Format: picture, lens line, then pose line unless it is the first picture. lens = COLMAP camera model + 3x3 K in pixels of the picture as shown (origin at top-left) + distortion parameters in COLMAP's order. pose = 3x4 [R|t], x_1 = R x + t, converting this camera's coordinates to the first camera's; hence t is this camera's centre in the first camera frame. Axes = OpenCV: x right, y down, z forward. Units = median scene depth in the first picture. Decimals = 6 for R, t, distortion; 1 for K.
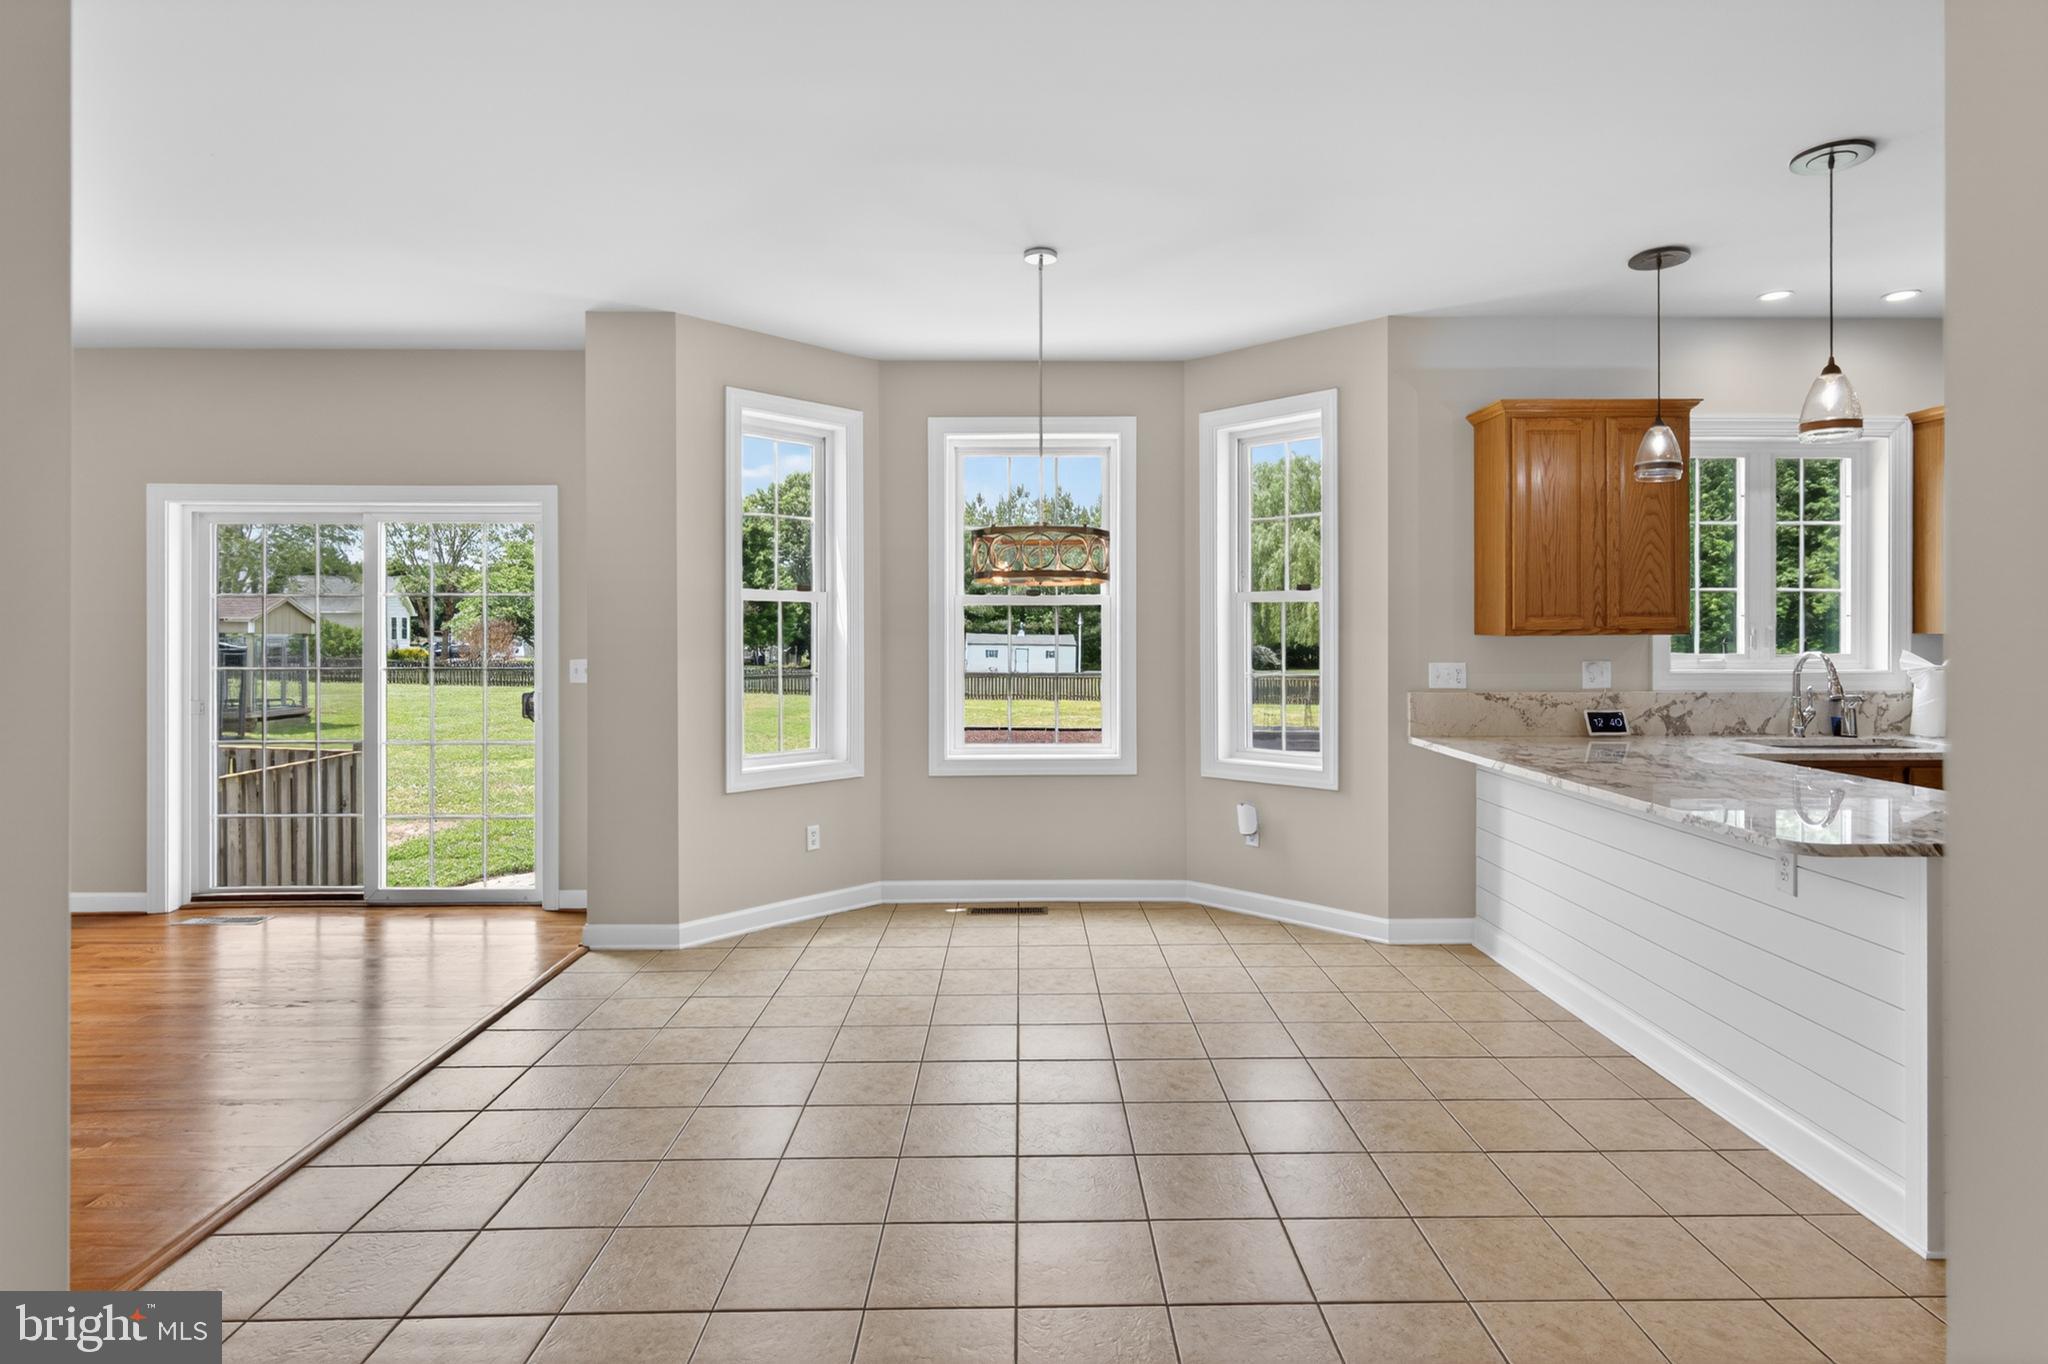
lens RADIAL K [[1065.7, 0, 1041.2], [0, 1065.7, 635.1], [0, 0, 1]] dist [0.006895, -0.003592]
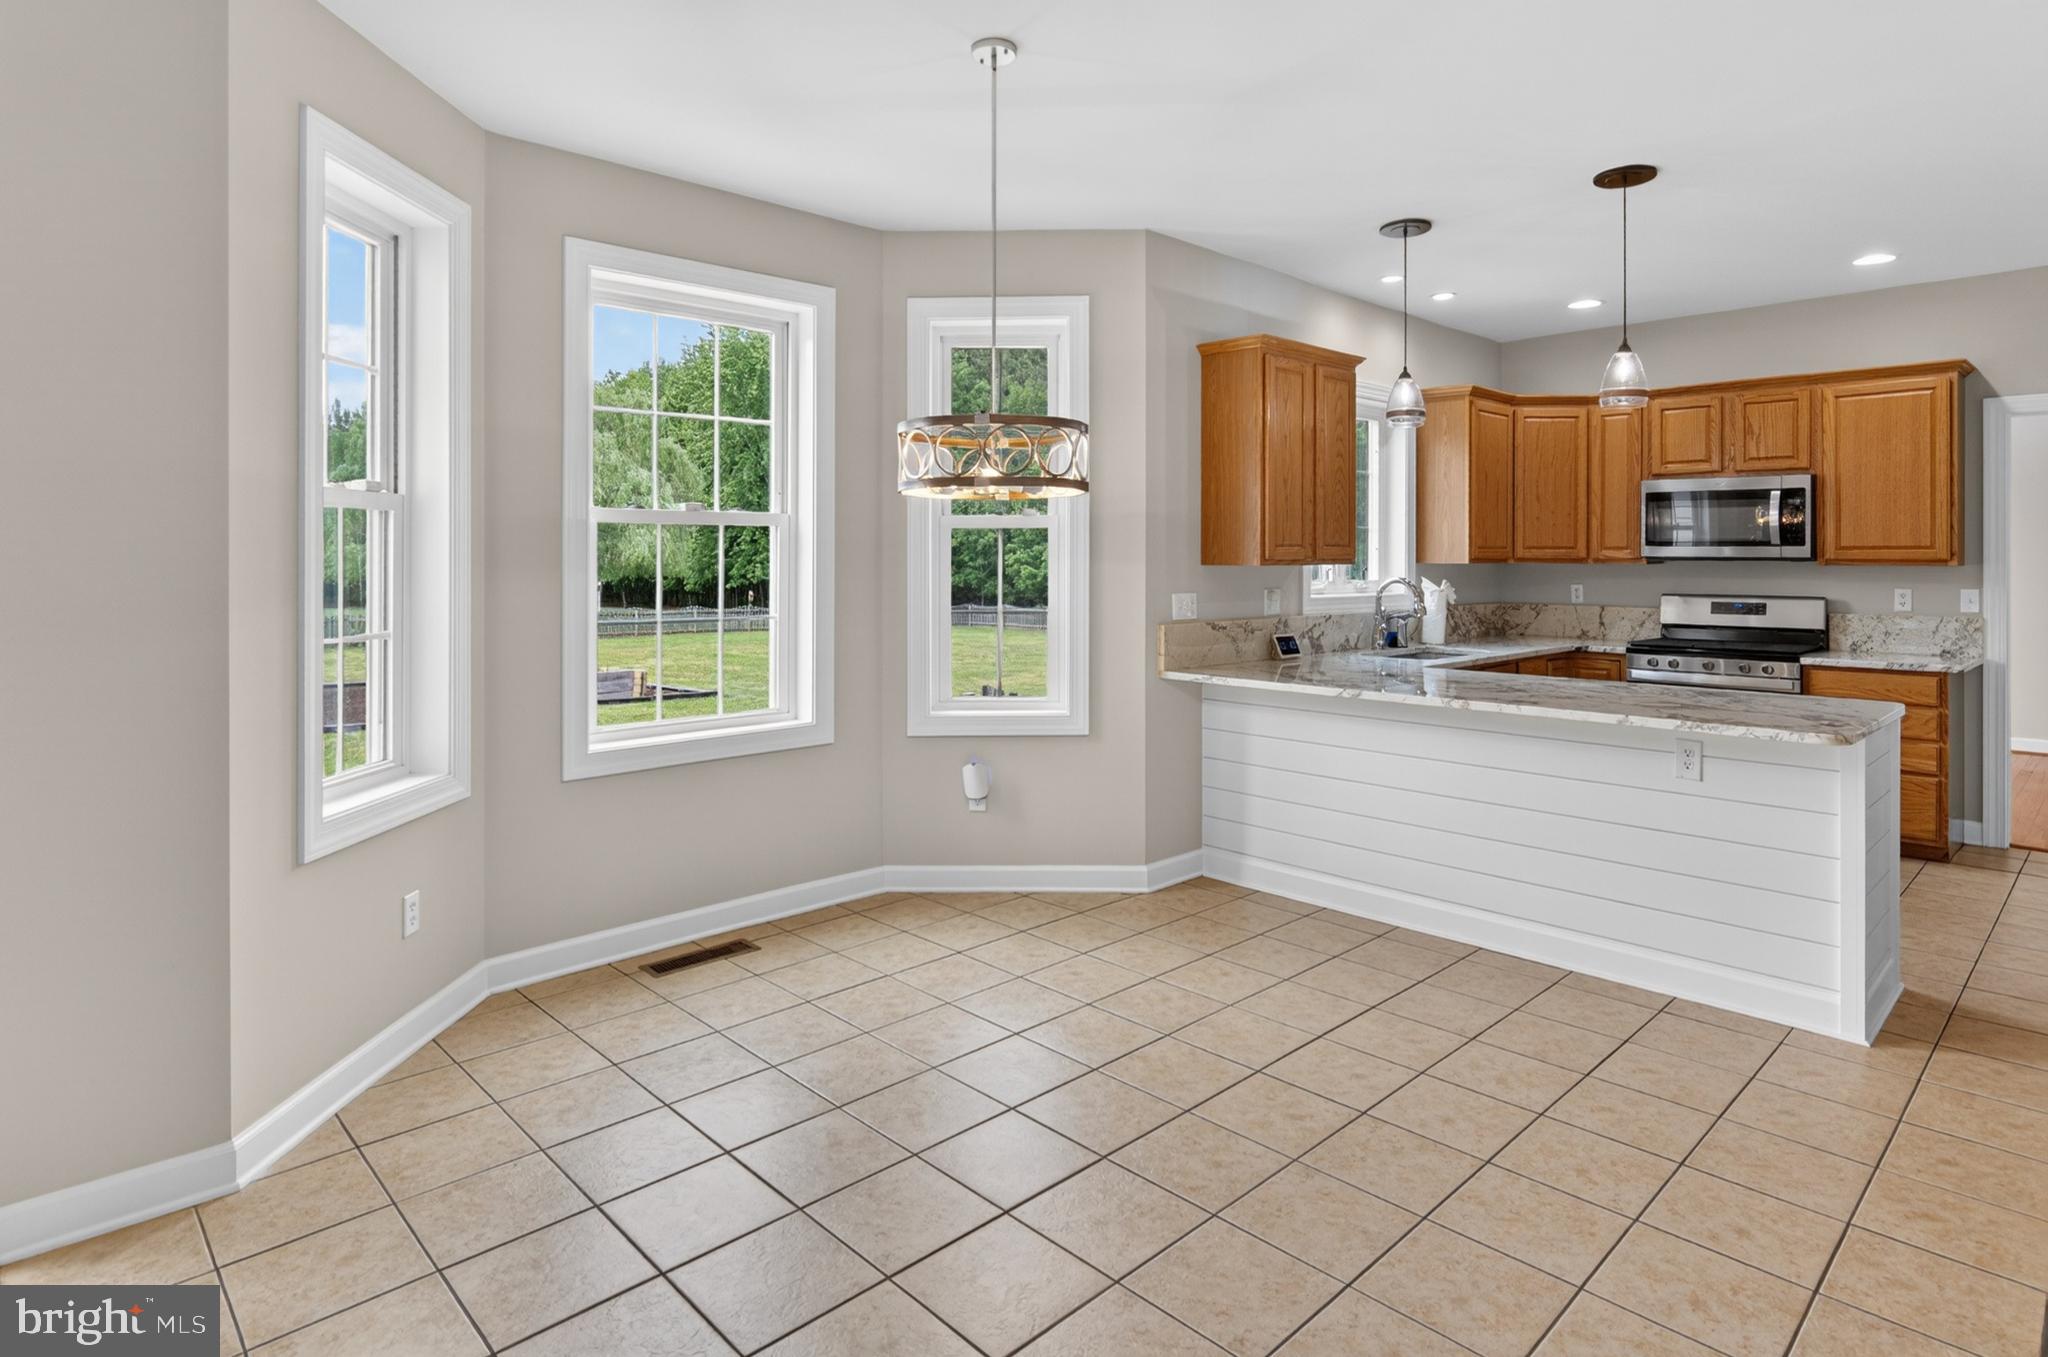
lens RADIAL K [[1065.7, 0, 1025.8], [0, 1065.7, 562.9], [0, 0, 1]] dist [0.006895, -0.003592]
pose [[0.745363, -0.000642, 0.666659, -0.375994], [0.001594, 0.999998, -0.000819, -0.001723], [-0.666657, 0.001673, 0.745362, 0.355227]]
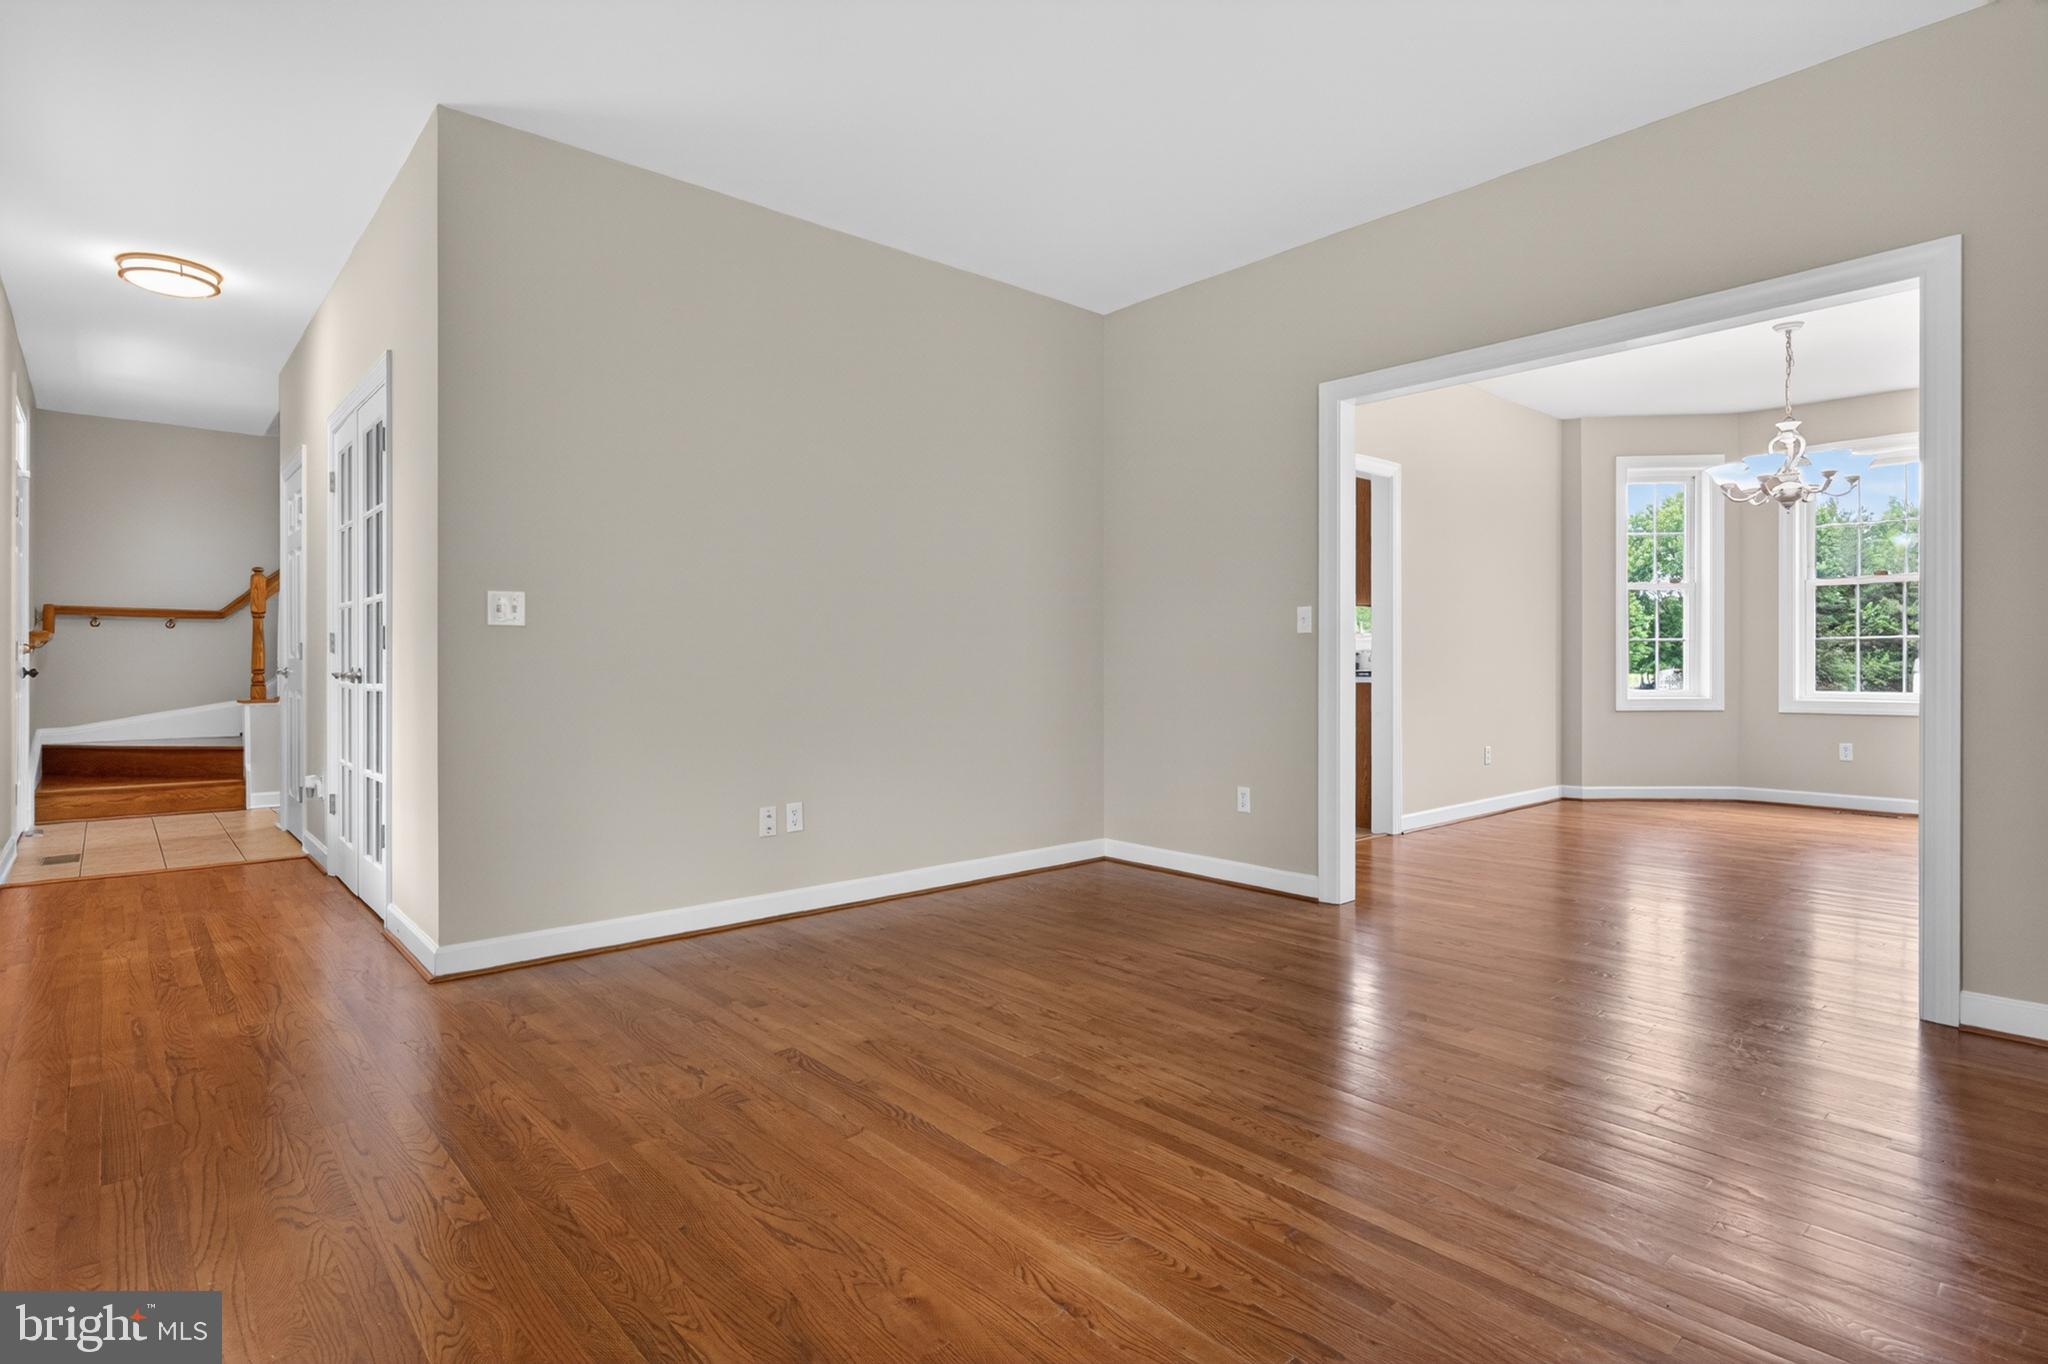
lens RADIAL K [[1065.7, 0, 1016.6], [0, 1065.7, 668.0], [0, 0, 1]] dist [0.006895, -0.003592]
pose [[0.650615, 0.004075, -0.759397, 0.338369], [-0.003625, 0.999991, 0.002260, 0.086219], [0.759399, 0.001283, 0.650624, -0.722189]]
